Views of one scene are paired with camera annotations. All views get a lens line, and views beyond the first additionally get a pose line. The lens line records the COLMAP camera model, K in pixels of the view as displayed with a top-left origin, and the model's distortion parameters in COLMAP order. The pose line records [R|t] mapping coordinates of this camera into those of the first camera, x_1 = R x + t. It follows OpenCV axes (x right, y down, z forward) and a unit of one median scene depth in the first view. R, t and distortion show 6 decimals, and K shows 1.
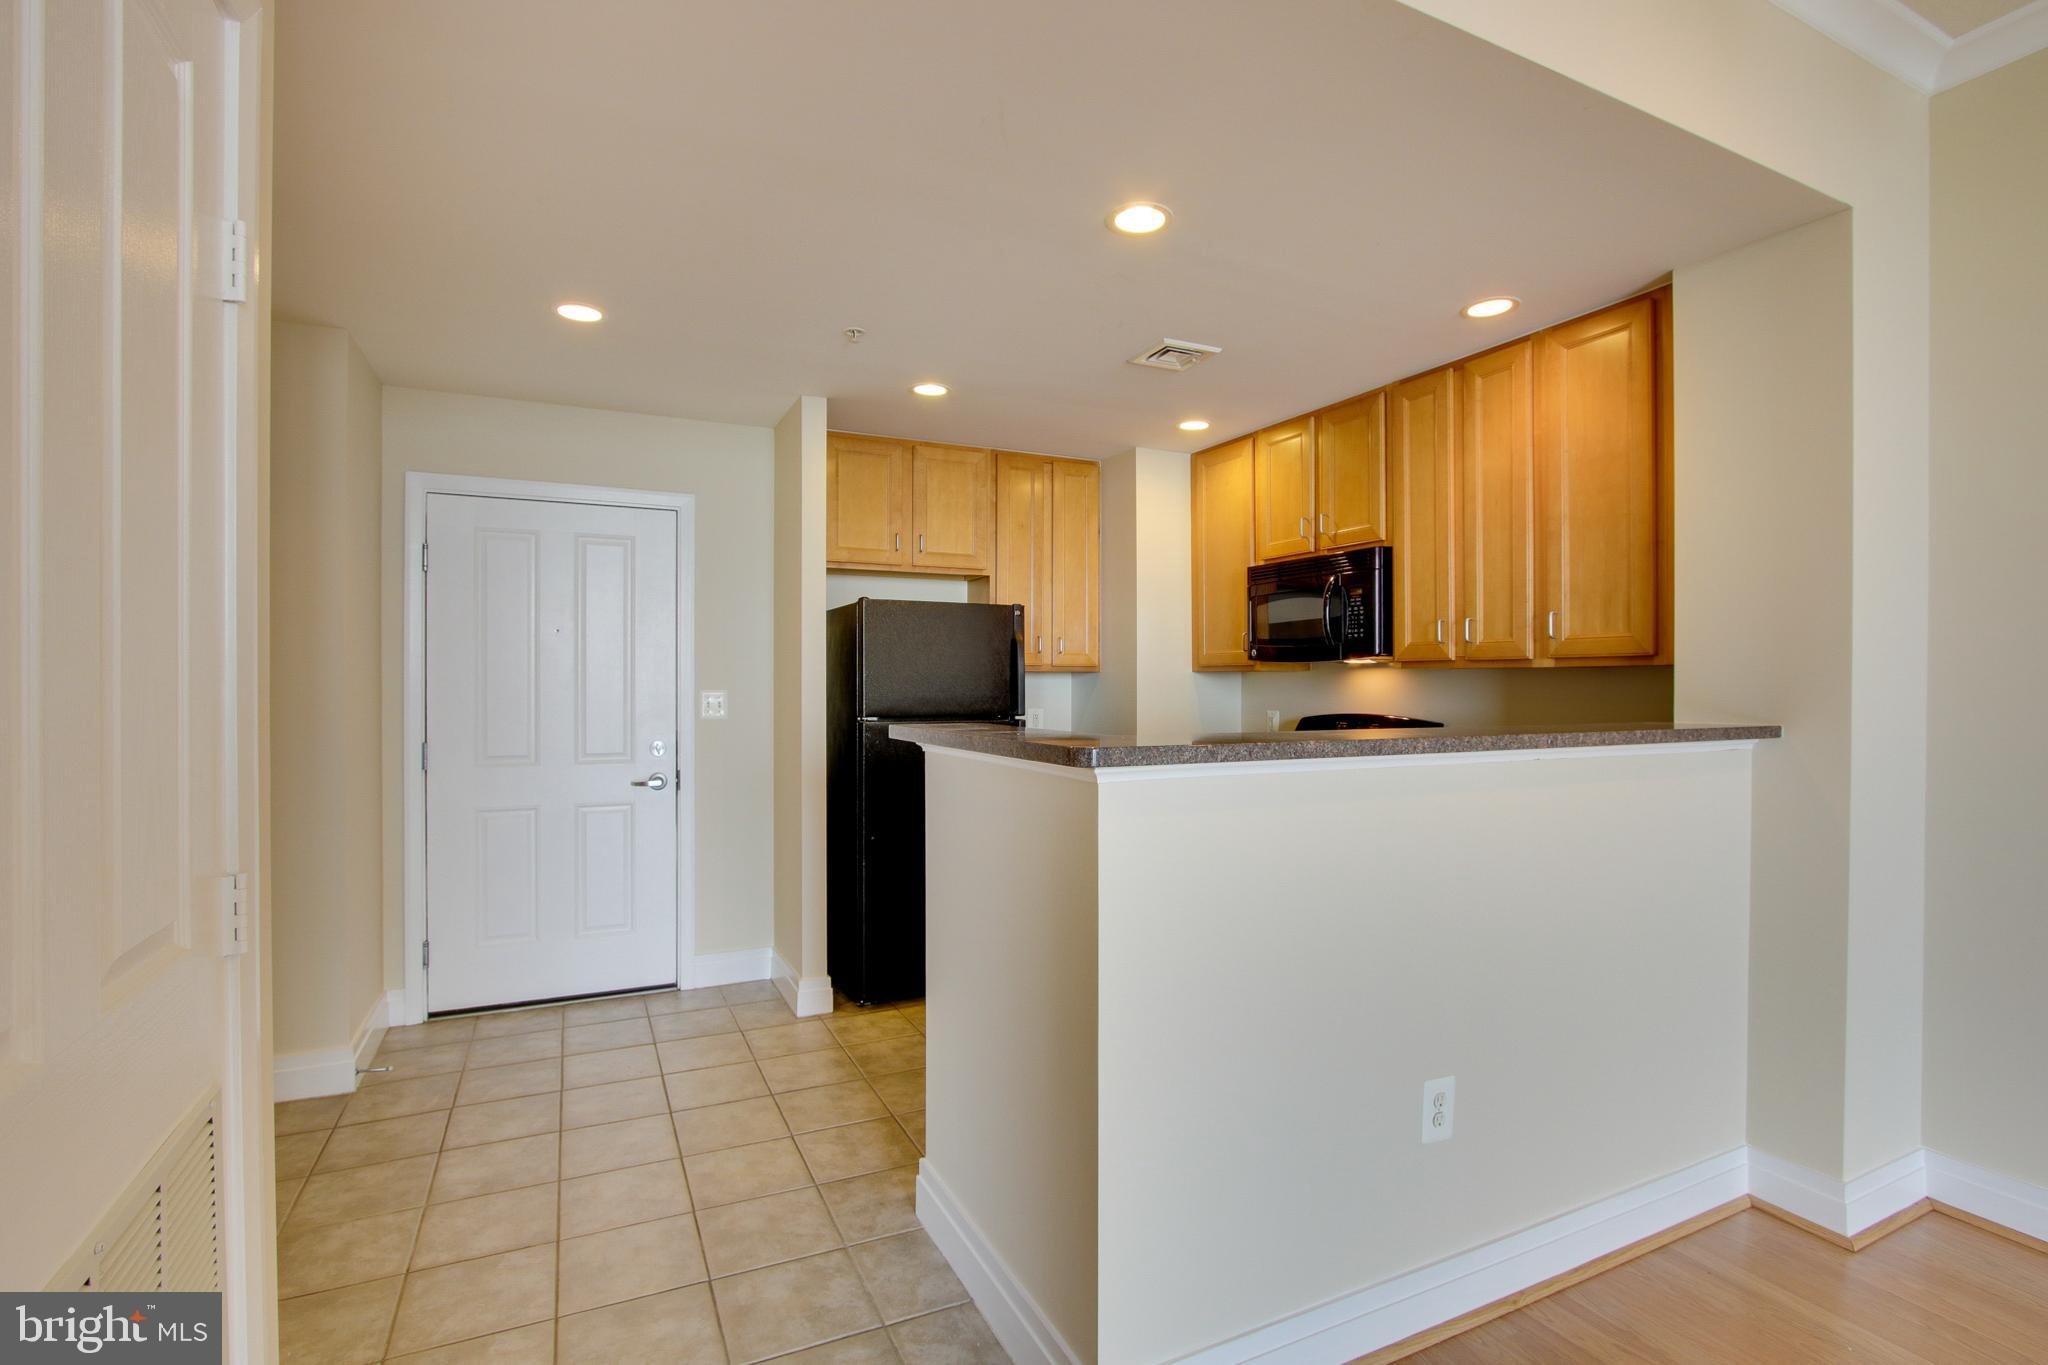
lens RADIAL K [[946.7, 0, 1036.5], [0, 946.7, 692.6], [0, 0, 1]] dist [-0.017760, 0.001231]
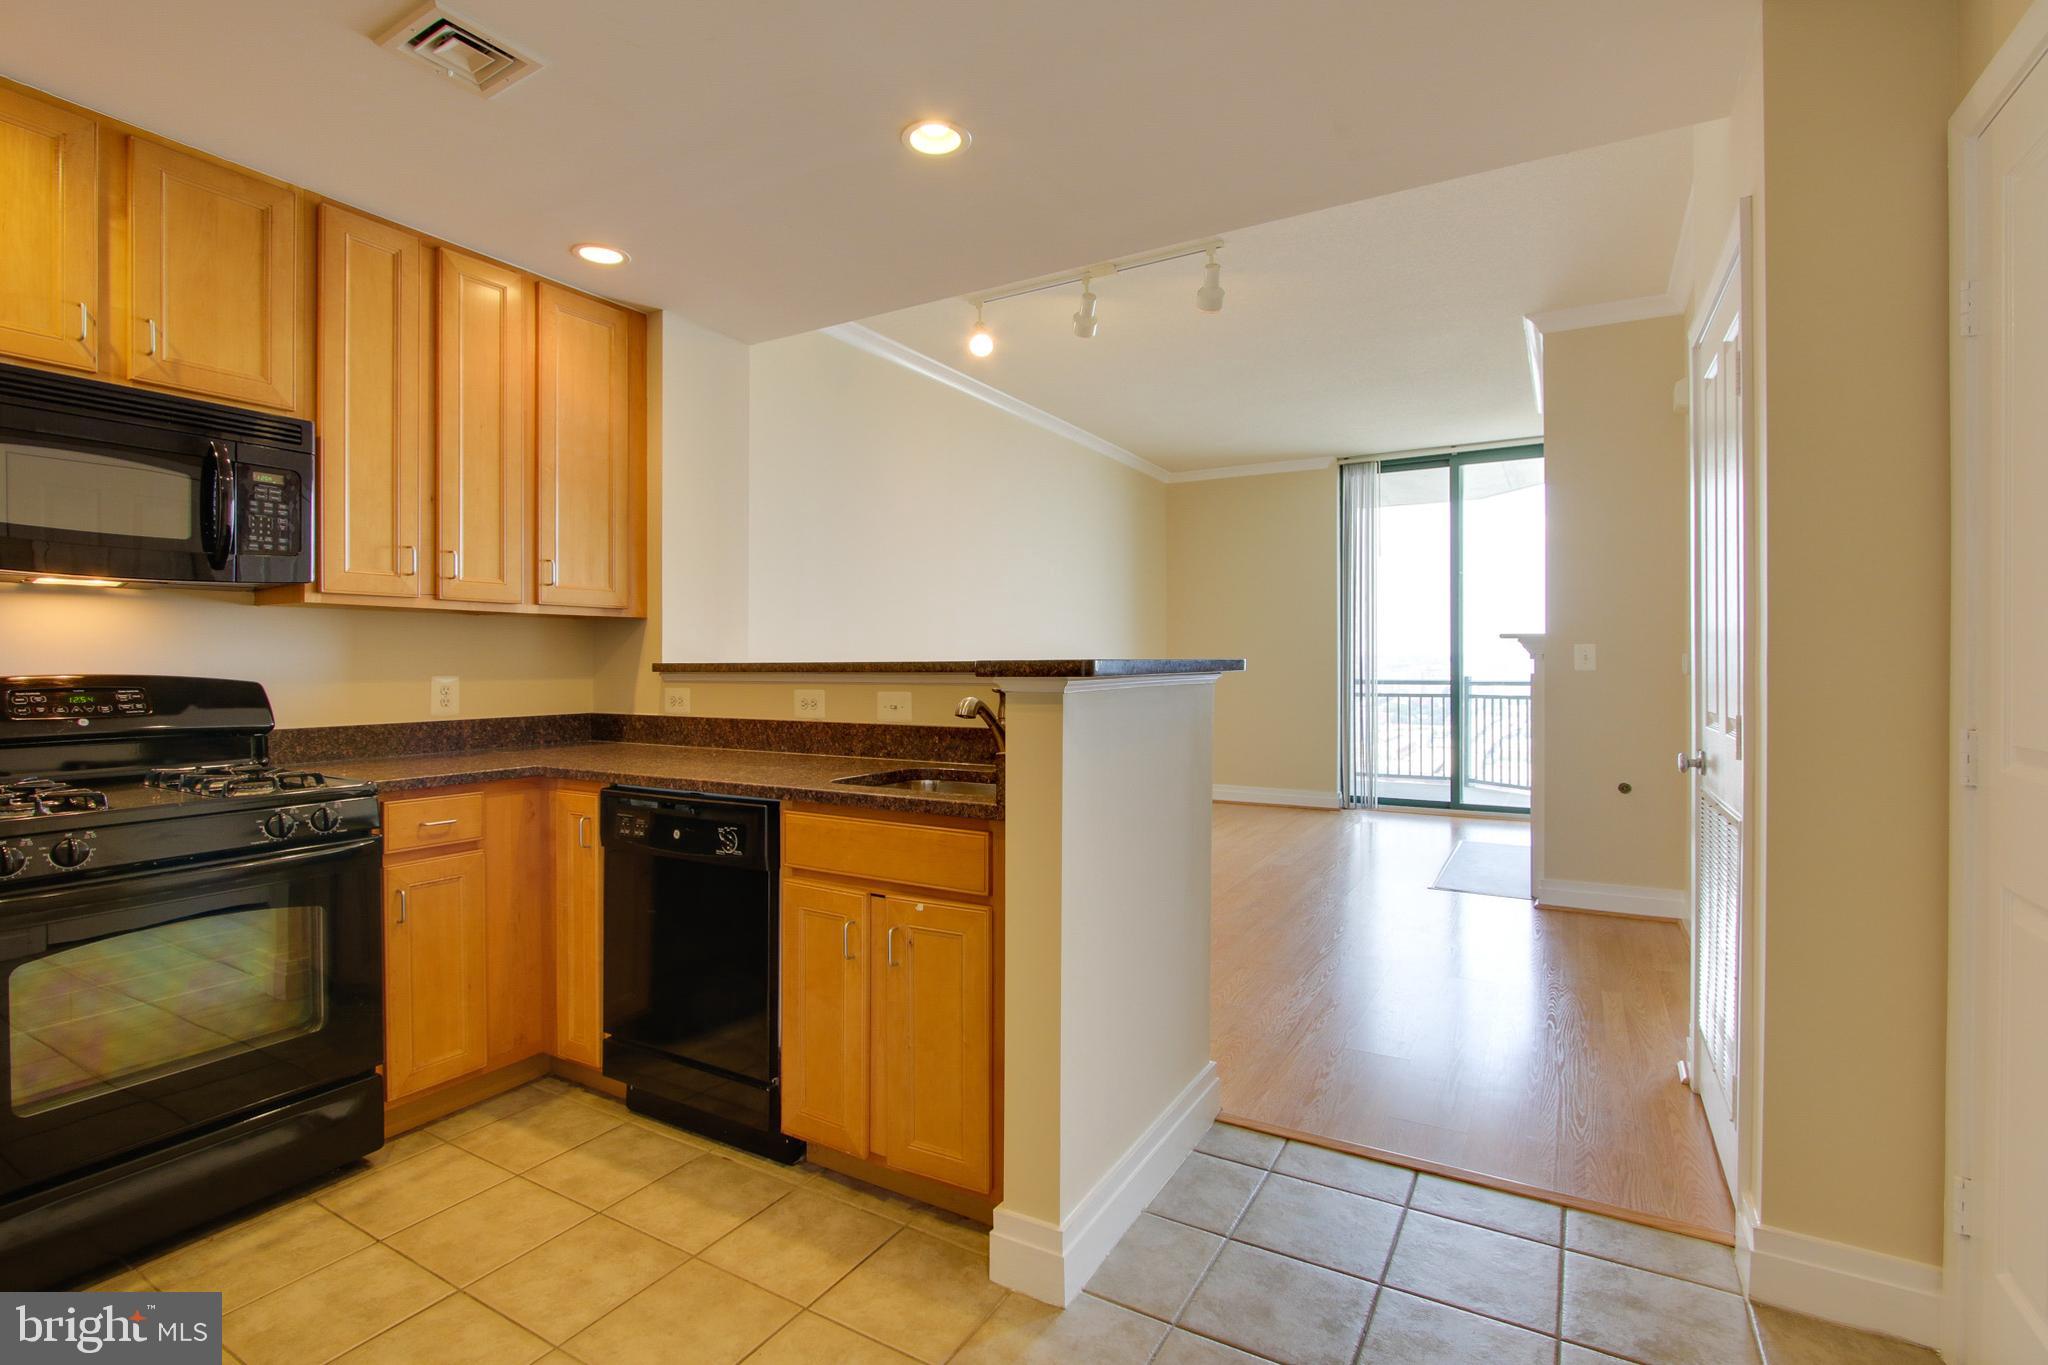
lens RADIAL K [[946.7, 0, 1013.1], [0, 946.7, 668.9], [0, 0, 1]] dist [-0.017760, 0.001231]
pose [[-0.543179, -0.004188, 0.839606, -0.415642], [0.014315, 0.999796, 0.014248, 0.018147], [-0.839495, 0.019758, -0.543008, 0.809704]]
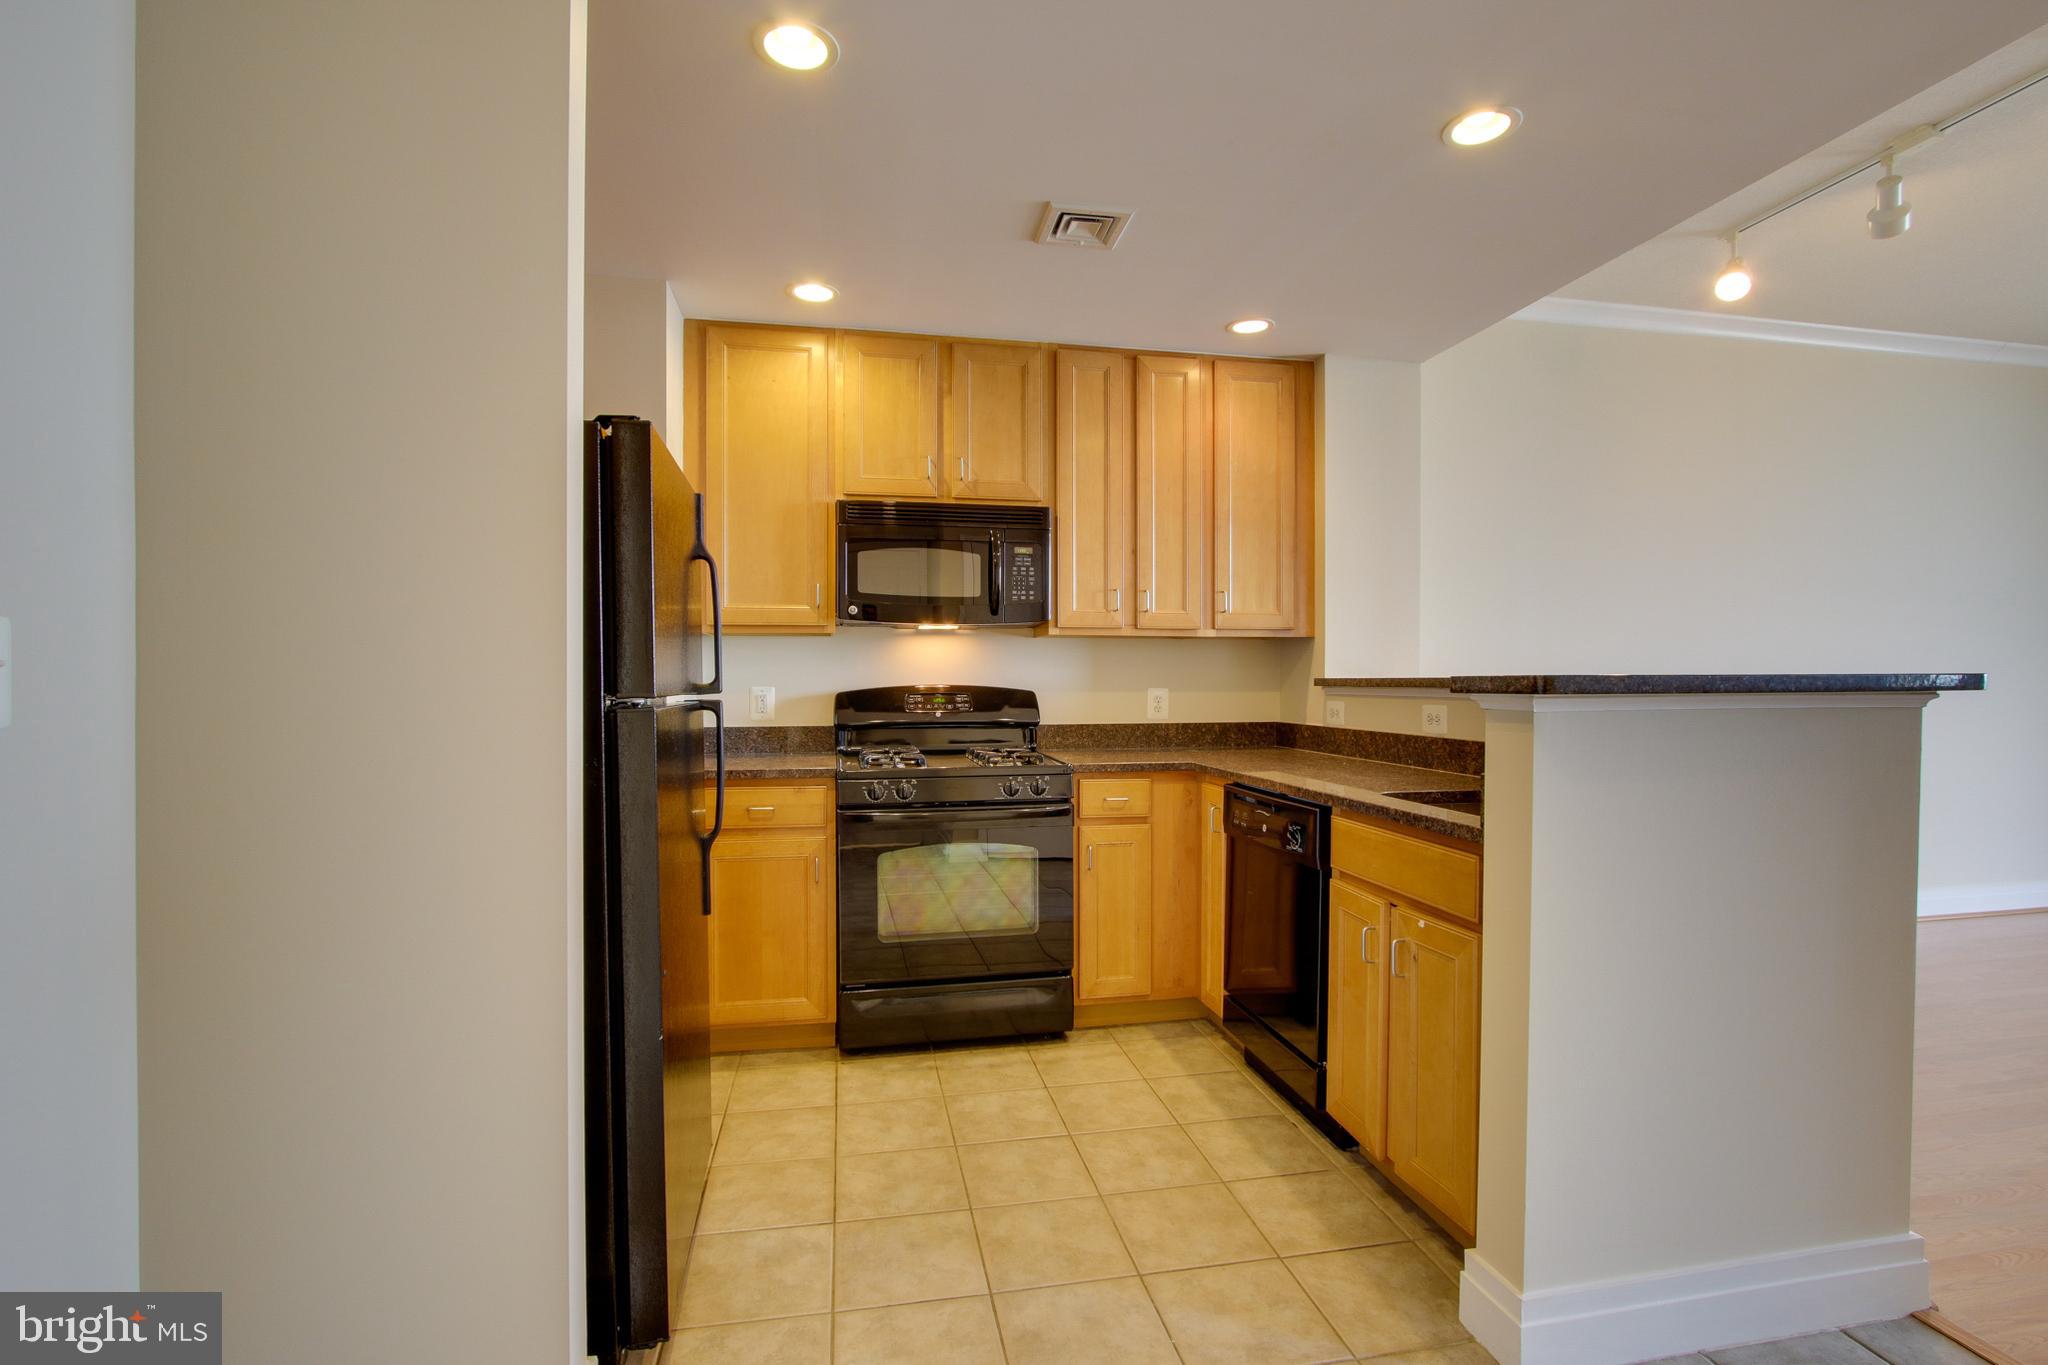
lens RADIAL K [[946.7, 0, 1031.6], [0, 946.7, 688.3], [0, 0, 1]] dist [-0.017760, 0.001231]
pose [[0.265050, -0.010010, 0.964183, -0.497079], [0.014916, 0.999869, 0.006280, 0.020468], [-0.964119, 0.012717, 0.265164, 0.653652]]
